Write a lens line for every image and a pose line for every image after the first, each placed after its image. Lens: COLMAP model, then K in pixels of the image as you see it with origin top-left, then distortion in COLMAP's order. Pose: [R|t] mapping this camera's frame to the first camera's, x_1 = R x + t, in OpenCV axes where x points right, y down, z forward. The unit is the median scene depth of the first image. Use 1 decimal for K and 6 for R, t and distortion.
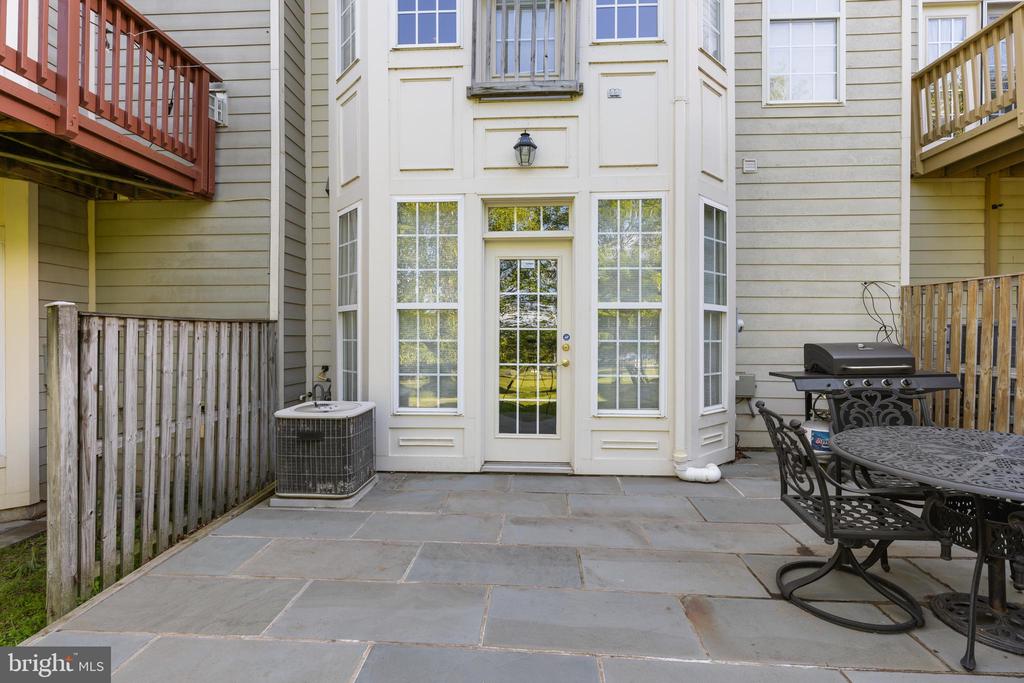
lens RADIAL K [[464.1, 0, 512.0], [0, 464.1, 341.5], [0, 0, 1]] dist [0.000359, 0.000485]
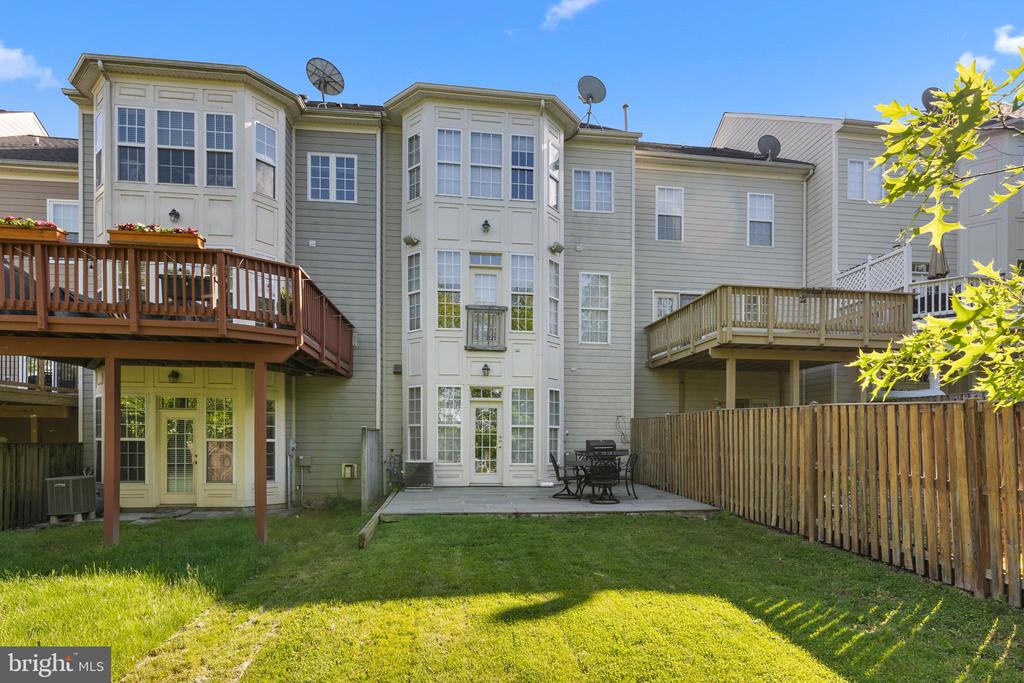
lens RADIAL K [[489.5, 0, 512.7], [0, 489.5, 438.1], [0, 0, 1]] dist [-0.001000, -0.000122]
pose [[0.986218, 0.007875, 0.165261, -0.288766], [-0.006405, 0.999935, -0.009426, 0.022970], [-0.165325, 0.008238, 0.986205, -1.870279]]
